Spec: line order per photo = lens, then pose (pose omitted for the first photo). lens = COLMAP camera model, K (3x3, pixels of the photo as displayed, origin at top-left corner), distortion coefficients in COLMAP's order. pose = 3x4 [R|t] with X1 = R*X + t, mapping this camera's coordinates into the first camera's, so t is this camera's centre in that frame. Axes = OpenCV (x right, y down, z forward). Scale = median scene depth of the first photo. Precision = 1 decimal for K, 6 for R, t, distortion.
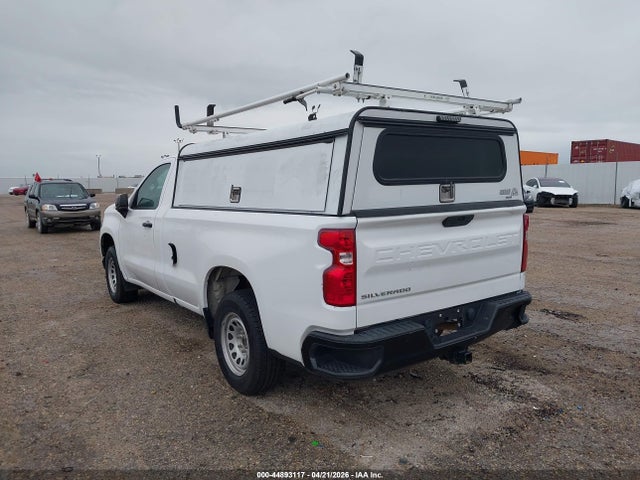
lens RADIAL K [[508.4, 0, 319.5], [0, 508.4, 235.5], [0, 0, 1]] dist [0.029070, -0.032496]
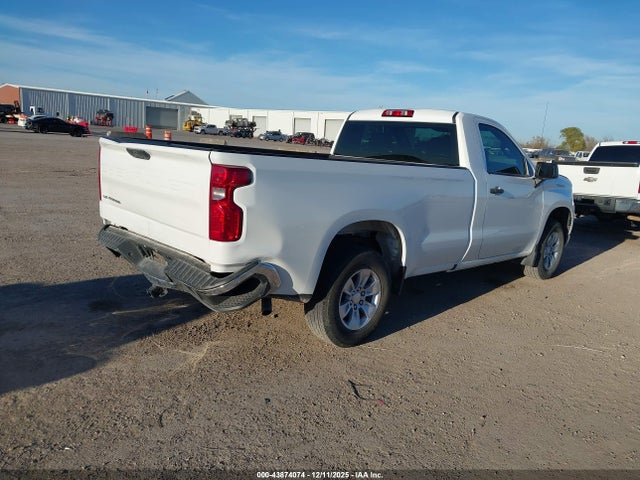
lens RADIAL K [[508.4, 0, 315.3], [0, 508.4, 239.4], [0, 0, 1]] dist [0.029070, -0.032496]
pose [[0.122865, 0.212454, -0.969416, 1.280406], [-0.191347, 0.963560, 0.186919, -0.113561], [0.973802, 0.162529, 0.159040, 1.137198]]
